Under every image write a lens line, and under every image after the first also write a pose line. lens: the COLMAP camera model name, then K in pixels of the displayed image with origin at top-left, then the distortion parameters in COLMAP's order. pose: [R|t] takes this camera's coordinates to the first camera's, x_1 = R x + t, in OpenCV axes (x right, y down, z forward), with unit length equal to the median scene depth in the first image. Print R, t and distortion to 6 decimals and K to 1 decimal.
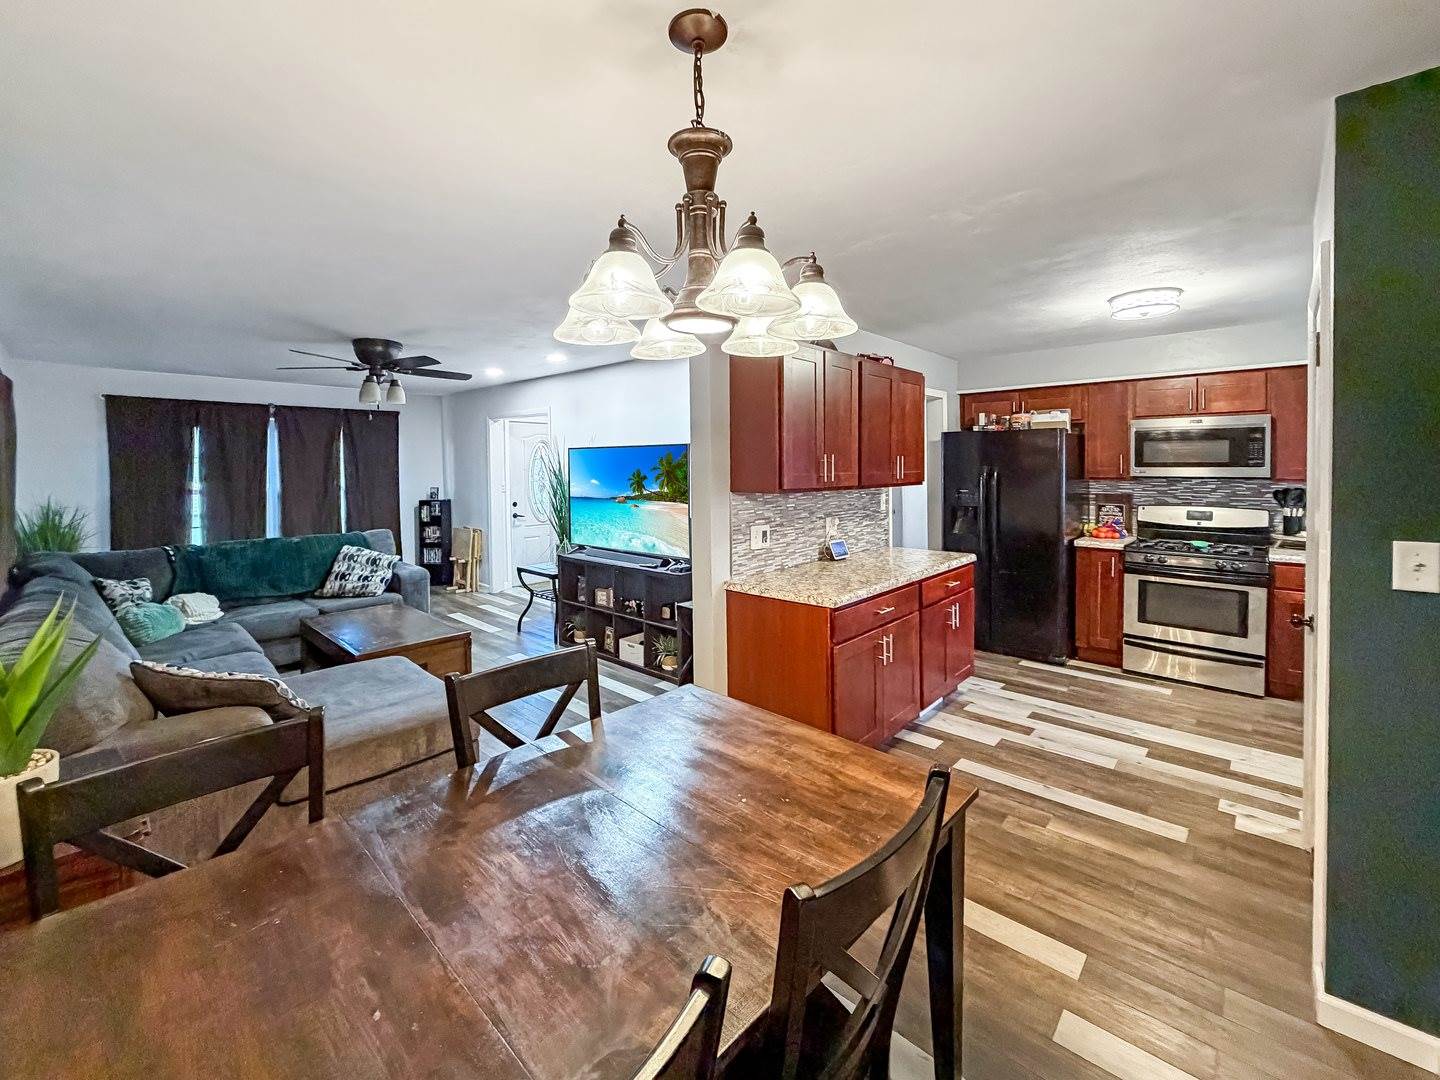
lens RADIAL K [[575.3, 0, 720.4], [0, 575.3, 533.1], [0, 0, 1]] dist [0.000745, 0.000167]
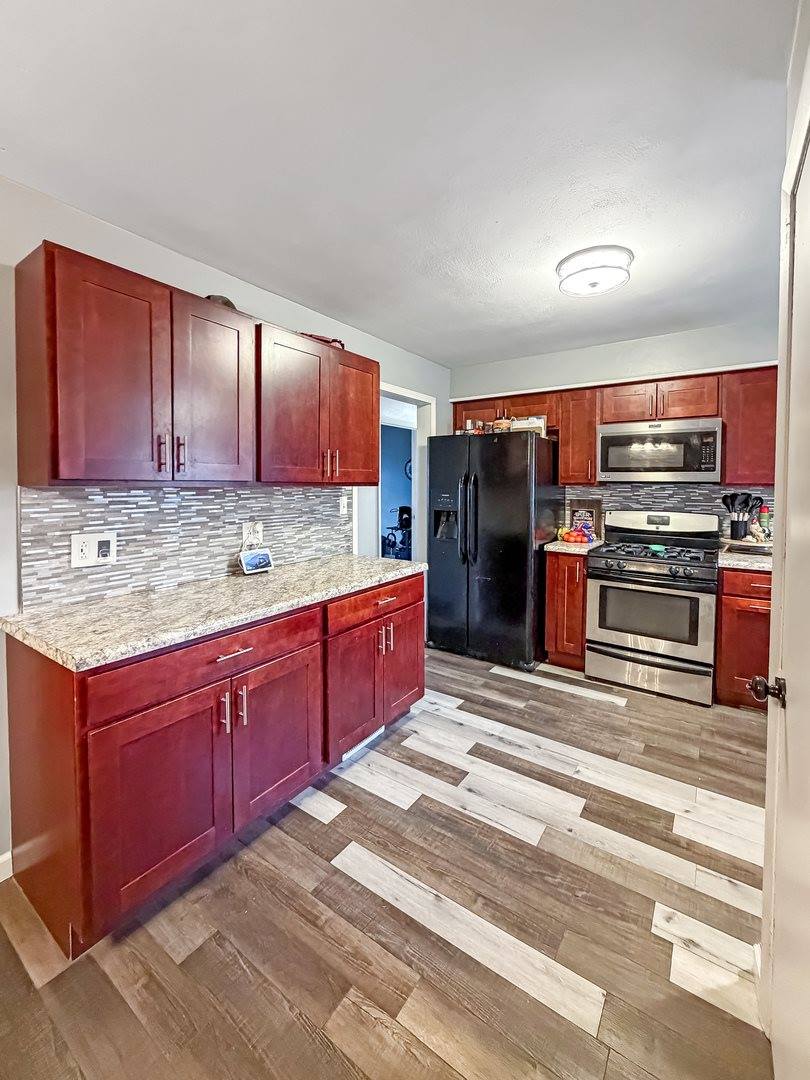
lens RADIAL K [[431.5, 0, 406.7], [0, 431.5, 545.6], [0, 0, 1]] dist [0.000745, 0.000167]
pose [[0.990392, -0.008207, 0.138043, 0.306662], [0.004550, 0.999631, 0.026782, -0.008364], [-0.138212, -0.025896, 0.990064, 0.325455]]
